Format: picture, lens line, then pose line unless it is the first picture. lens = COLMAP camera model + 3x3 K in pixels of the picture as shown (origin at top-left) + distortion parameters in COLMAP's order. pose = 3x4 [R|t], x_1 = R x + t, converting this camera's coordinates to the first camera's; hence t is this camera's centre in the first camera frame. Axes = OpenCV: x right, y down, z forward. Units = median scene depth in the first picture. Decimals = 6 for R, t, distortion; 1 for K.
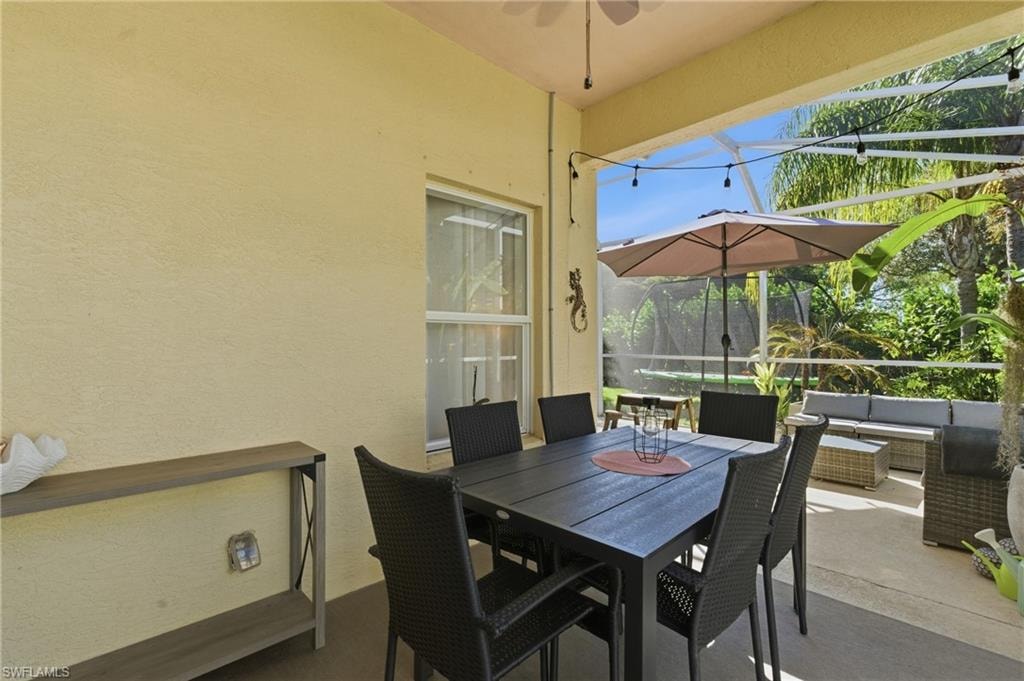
lens RADIAL K [[465.5, 0, 506.1], [0, 465.5, 344.9], [0, 0, 1]] dist [-0.008447, 0.004657]
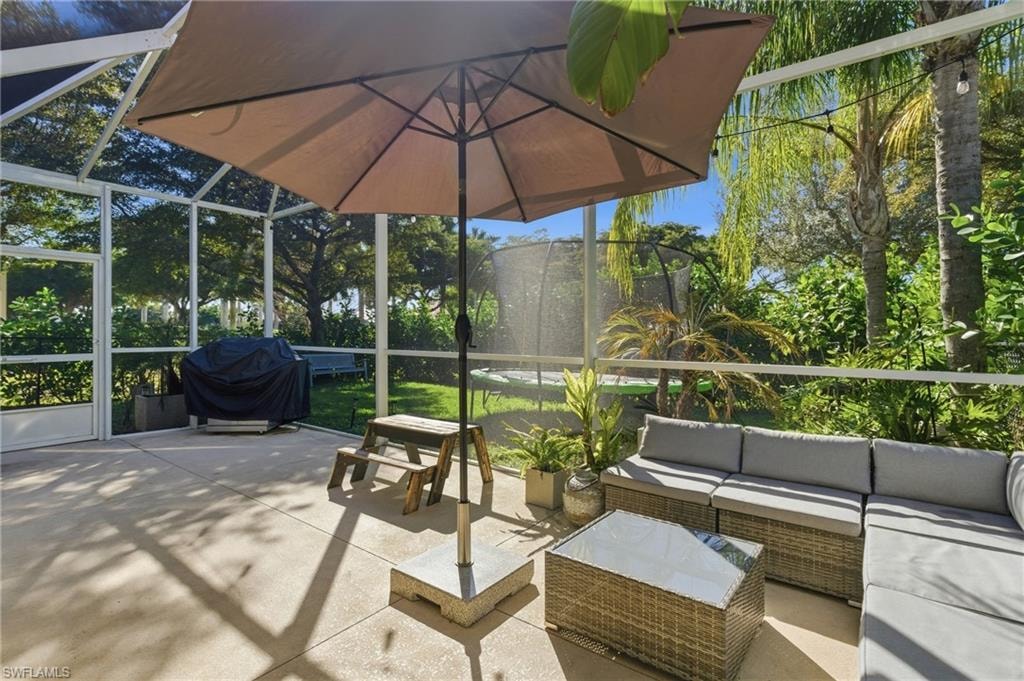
lens RADIAL K [[465.5, 0, 517.8], [0, 465.5, 334.1], [0, 0, 1]] dist [-0.008447, 0.004657]
pose [[0.987128, 0.002863, 0.159909, 0.335448], [-0.002259, 0.999990, -0.003956, -0.001080], [-0.159919, 0.003544, 0.987124, 0.383755]]
